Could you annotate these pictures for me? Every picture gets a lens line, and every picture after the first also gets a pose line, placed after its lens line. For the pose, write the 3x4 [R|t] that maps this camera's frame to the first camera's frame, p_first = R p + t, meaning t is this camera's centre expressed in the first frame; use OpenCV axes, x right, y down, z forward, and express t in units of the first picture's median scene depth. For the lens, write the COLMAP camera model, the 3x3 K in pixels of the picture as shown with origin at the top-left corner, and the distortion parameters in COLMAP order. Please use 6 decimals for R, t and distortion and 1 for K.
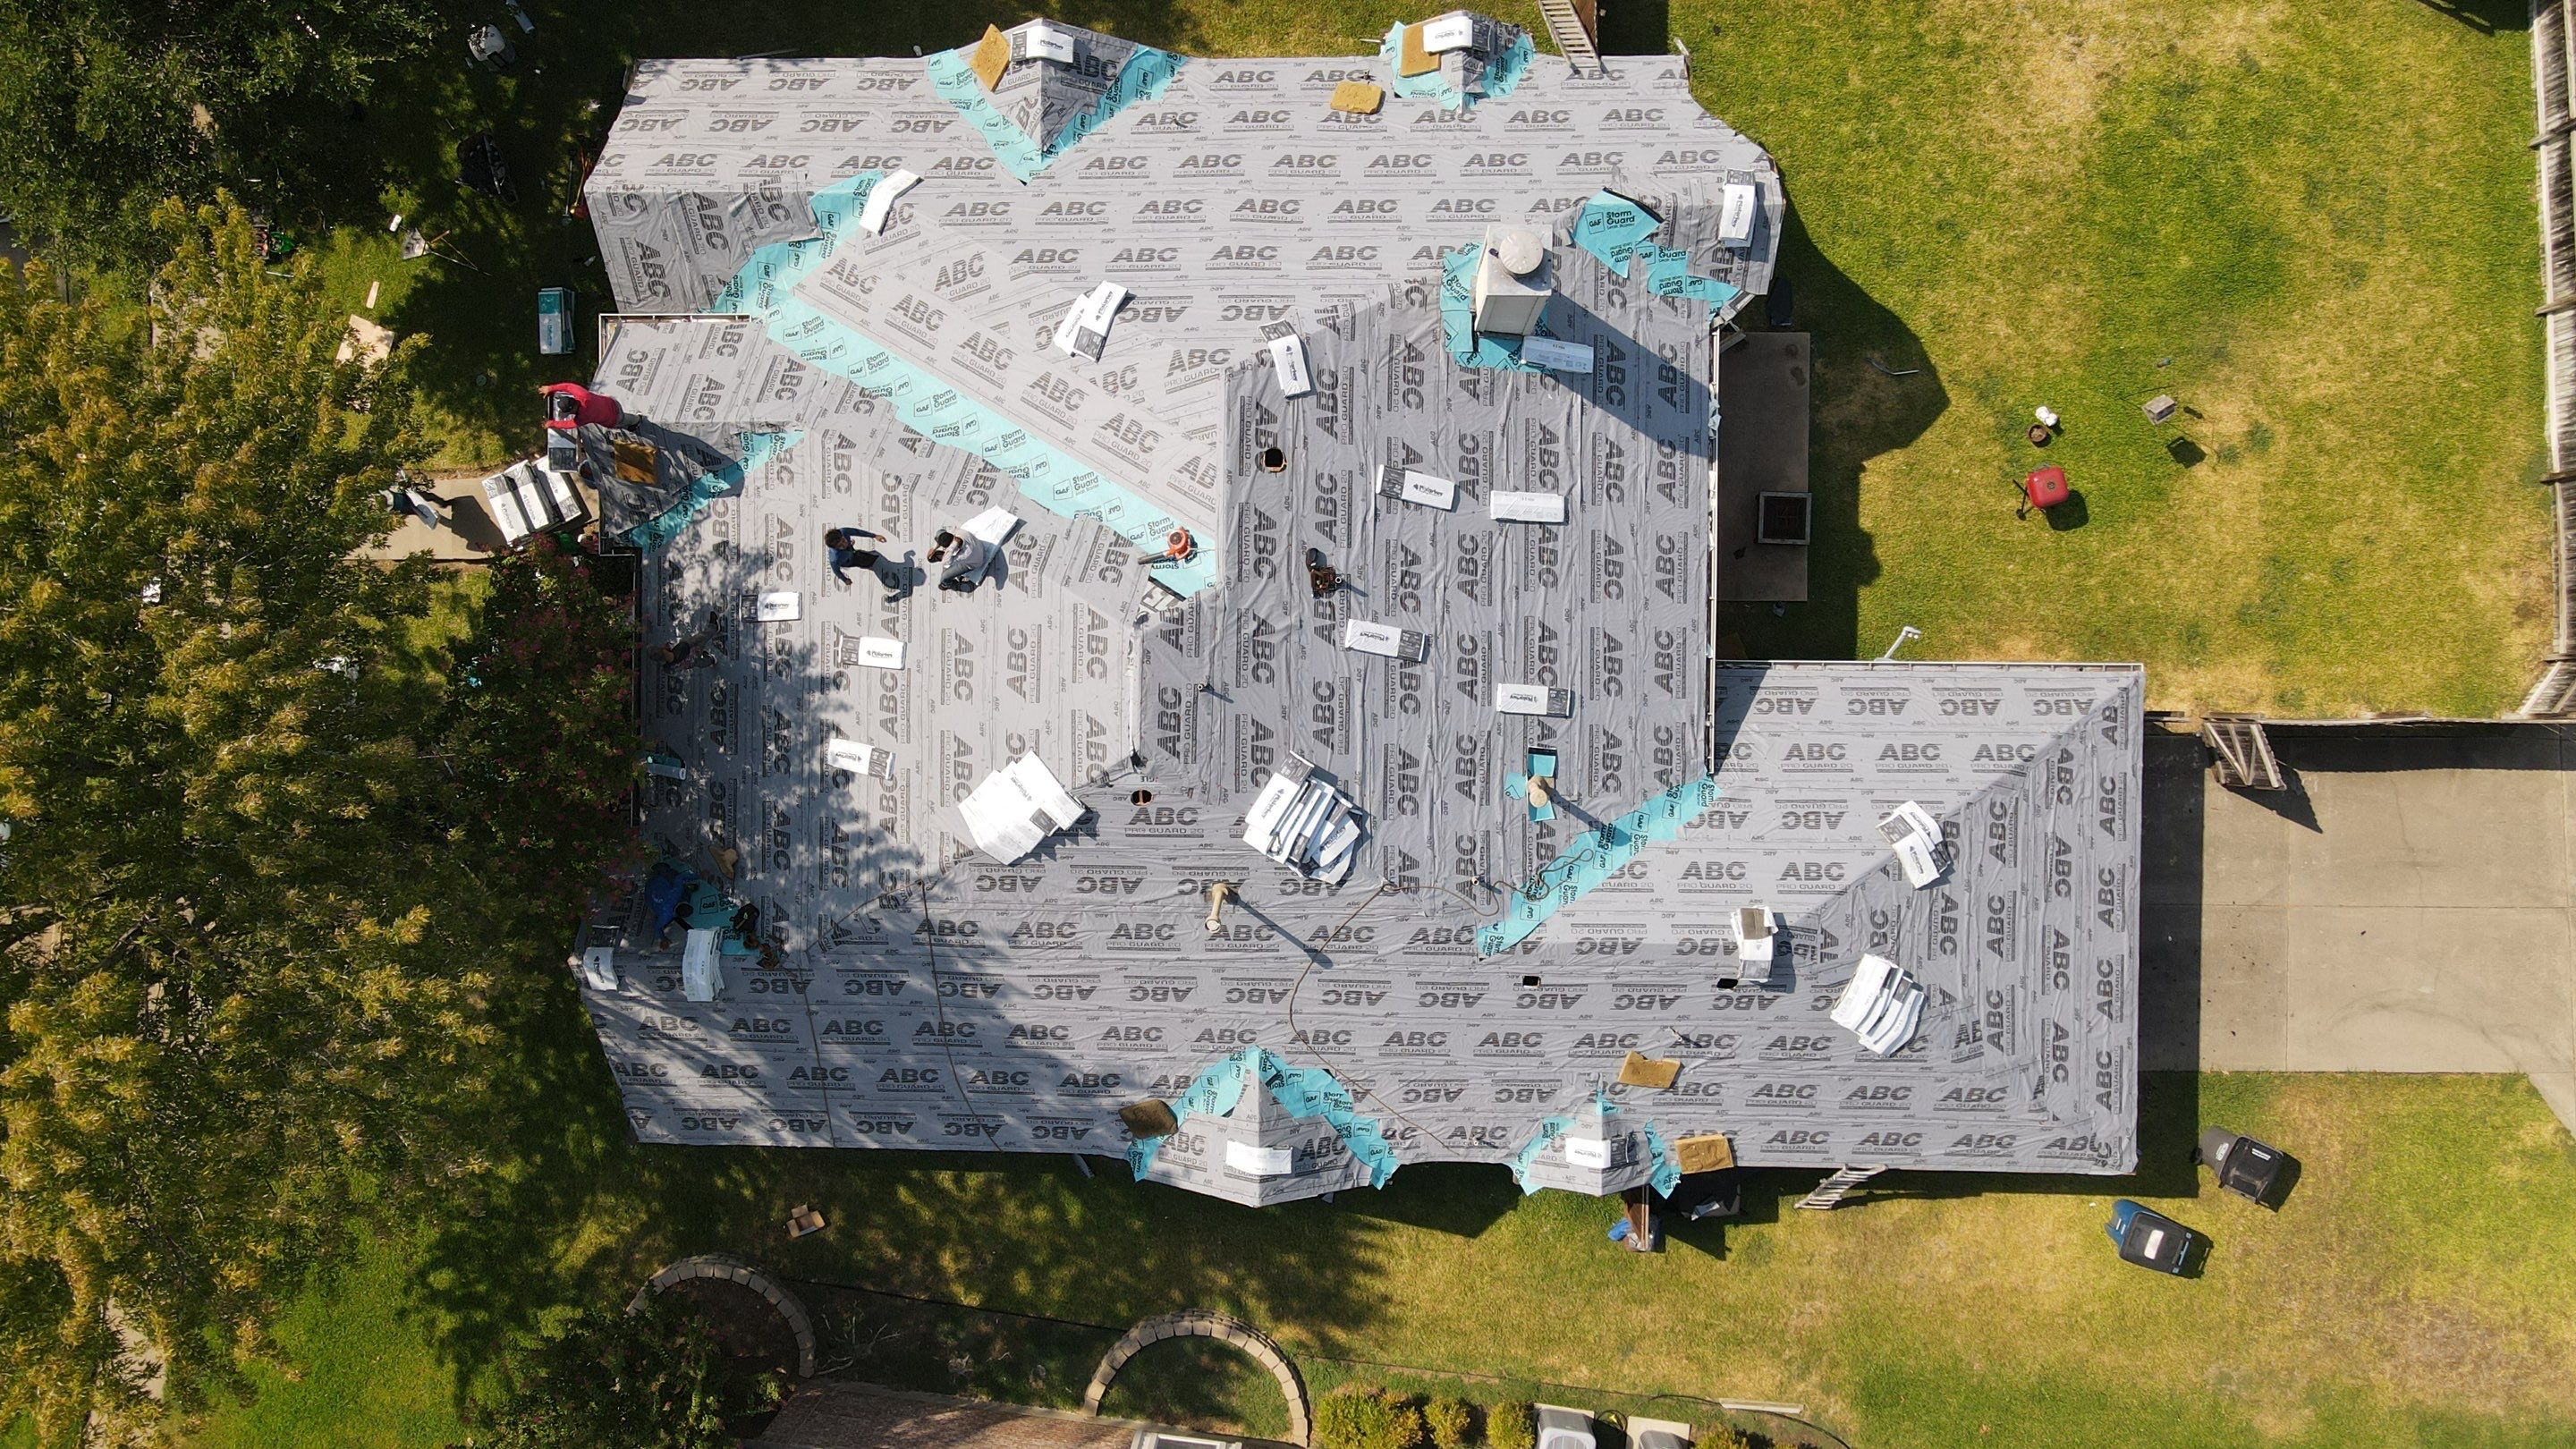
lens RADIAL K [[1871.6, 0, 1291.3], [0, 1871.6, 731.2], [0, 0, 1]] dist [0.050866, -0.038072]
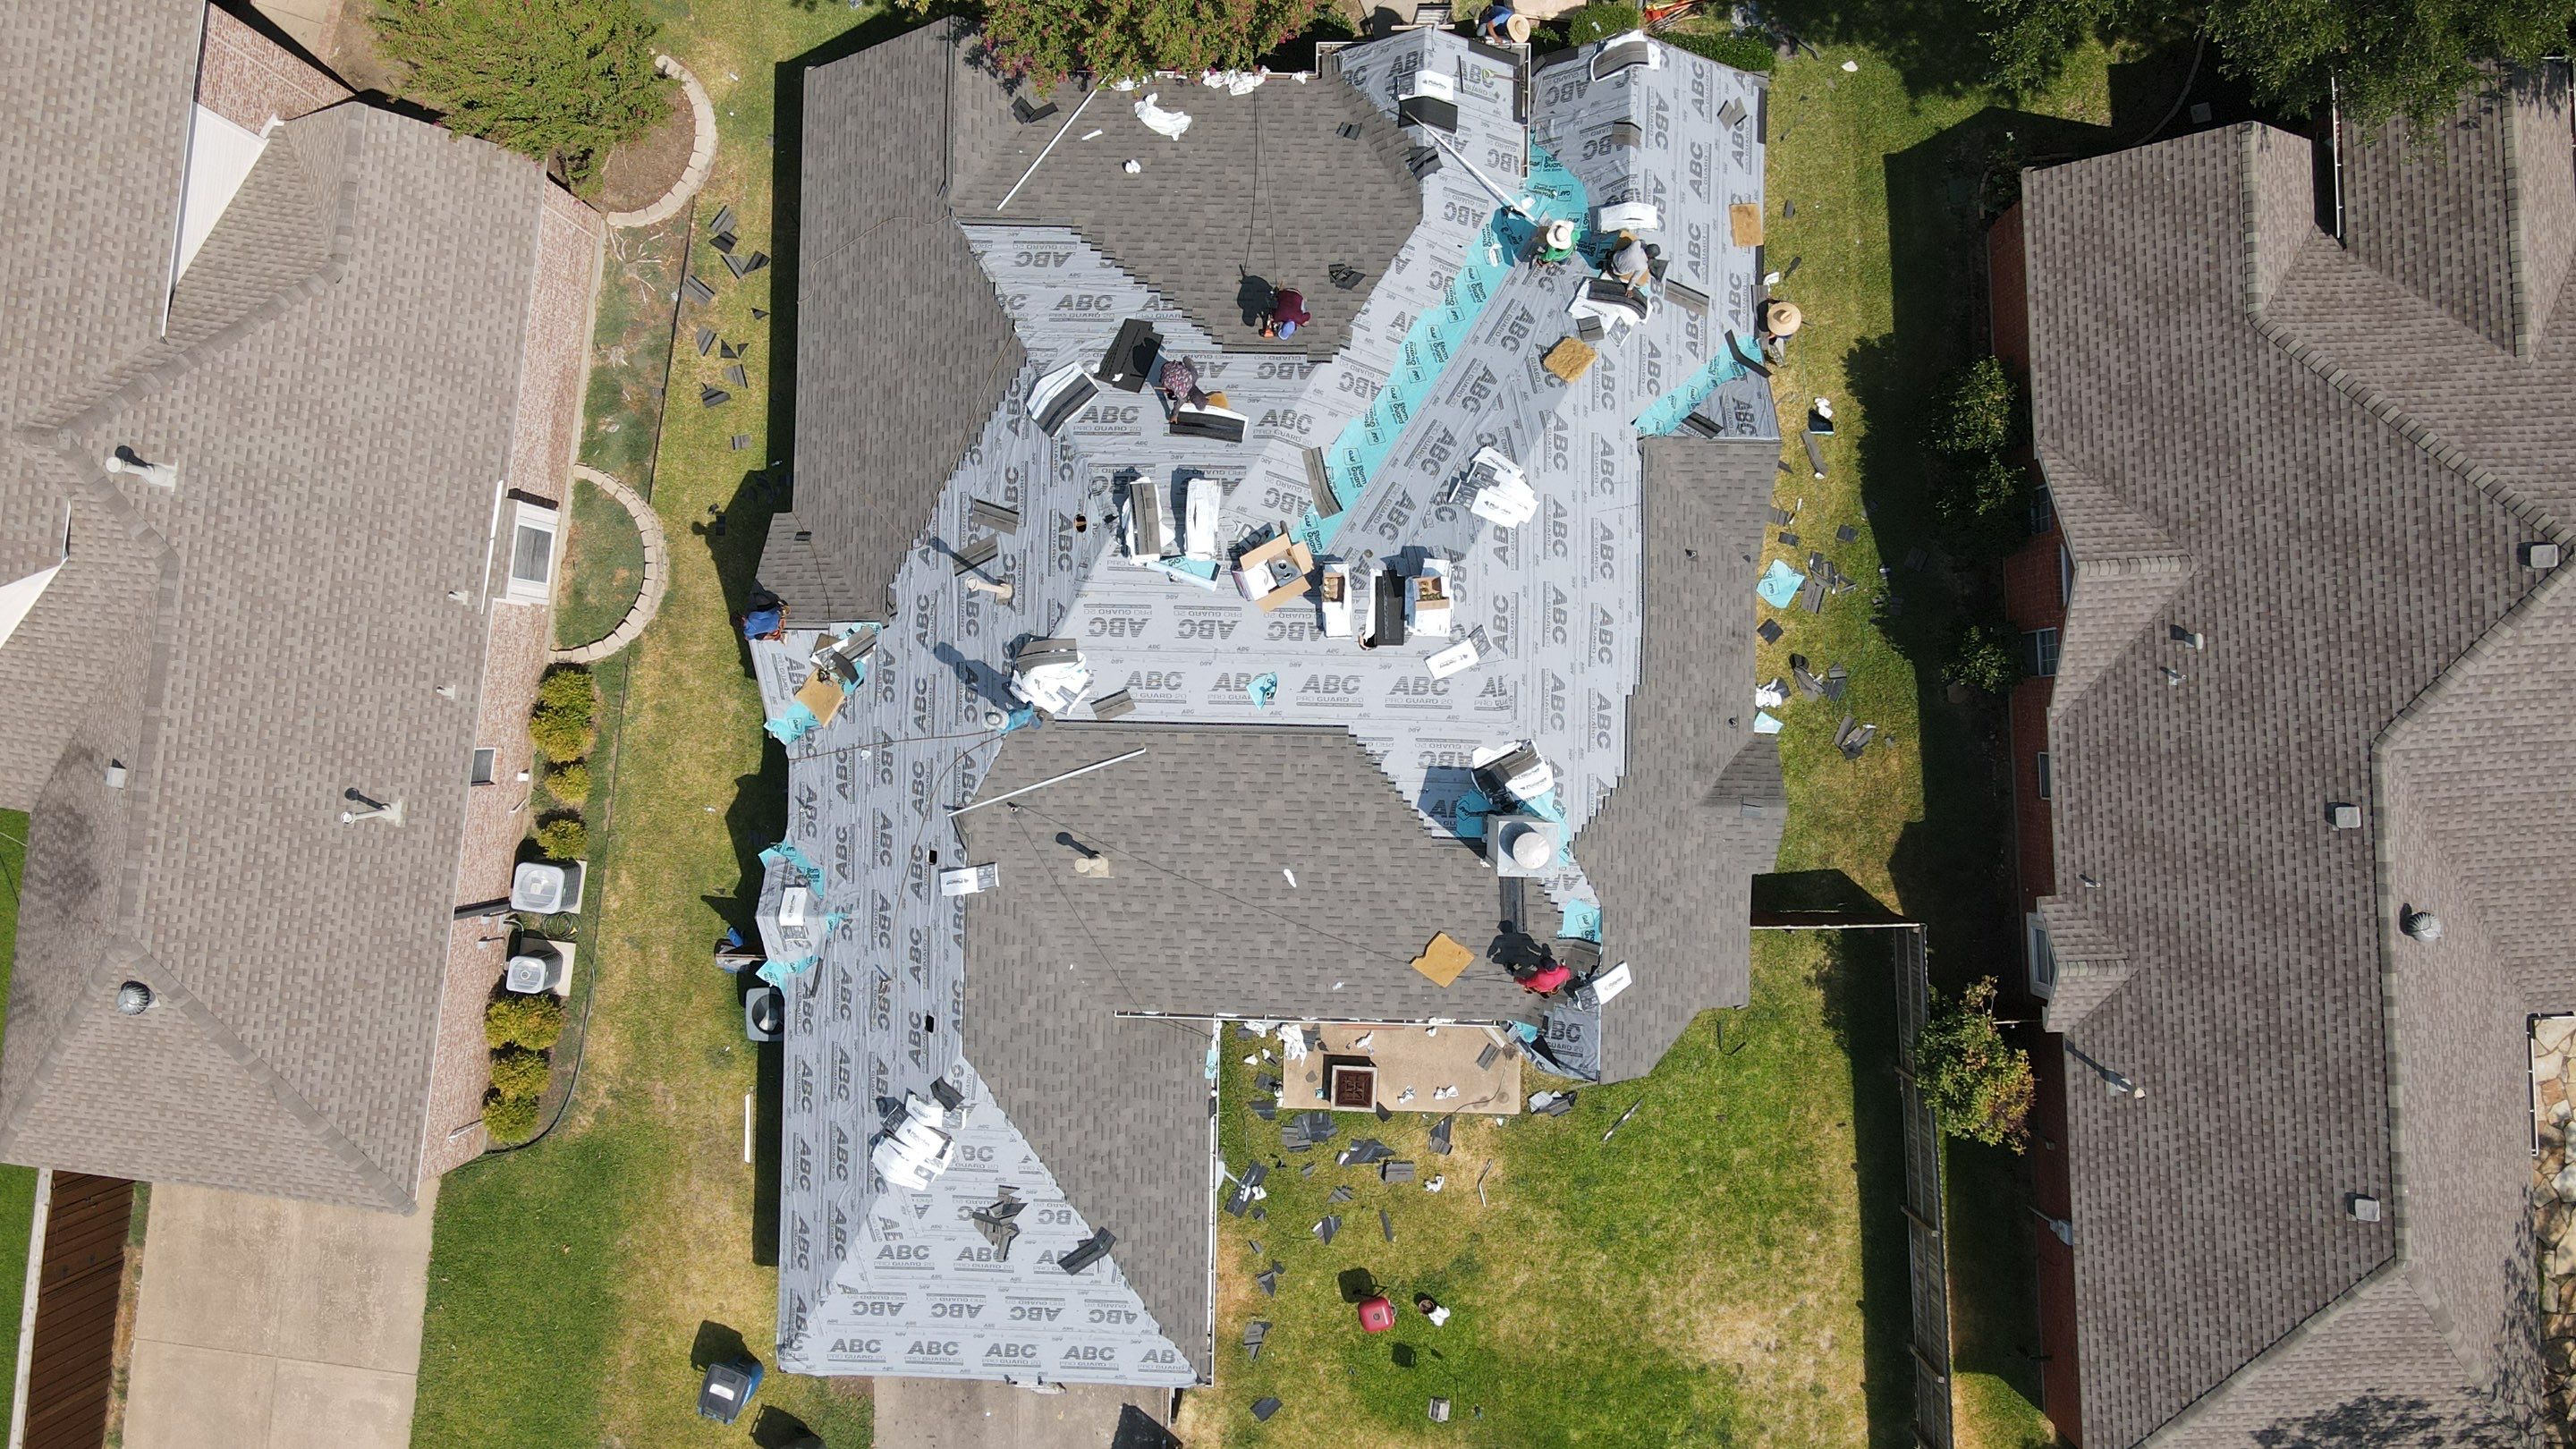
lens RADIAL K [[1871.6, 0, 1271.8], [0, 1871.6, 730.6], [0, 0, 1]] dist [0.050866, -0.038072]
pose [[-0.008941, 0.999251, 0.037640, 0.003628], [-0.999632, -0.009897, 0.025275, -0.100912], [0.025629, -0.037400, 0.998972, -0.148294]]
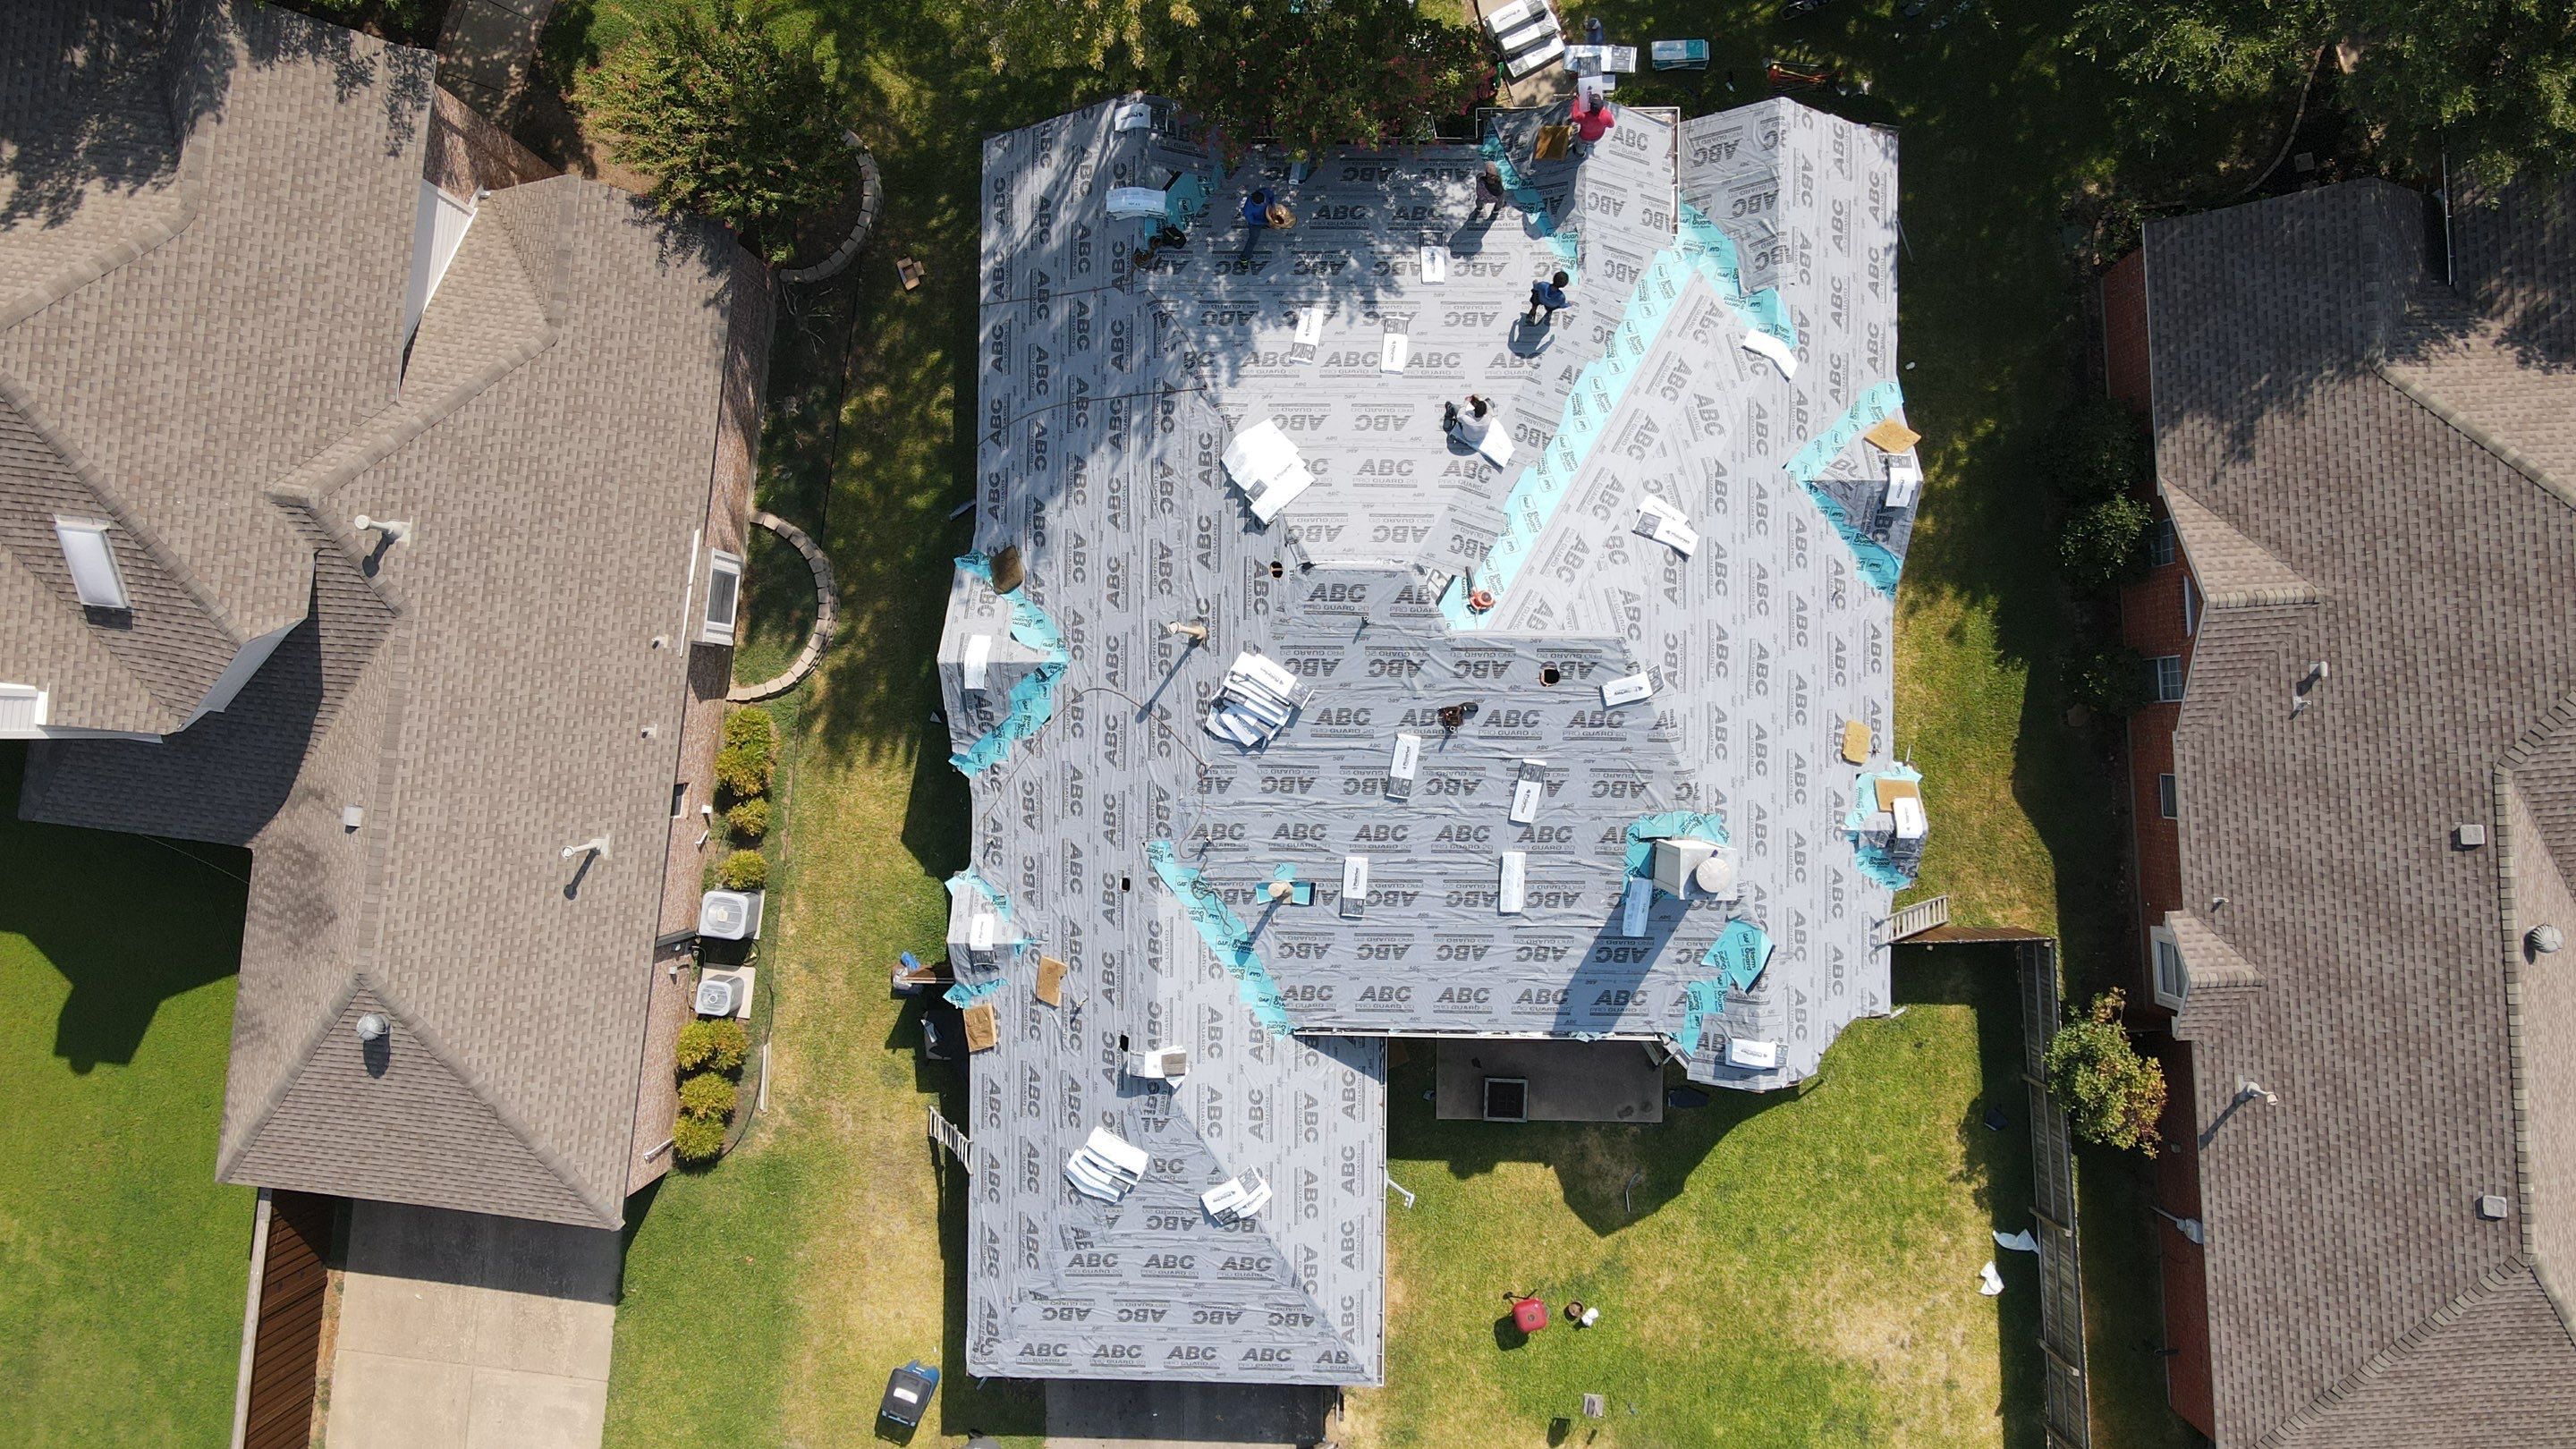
lens RADIAL K [[1871.6, 0, 1273.0], [0, 1871.6, 730.5], [0, 0, 1]] dist [0.050866, -0.038072]
pose [[0.000421, 0.999450, 0.033170, -0.013063], [-0.999758, -0.000309, 0.022016, 0.009215], [0.022015, -0.033171, 0.999207, -0.211419]]
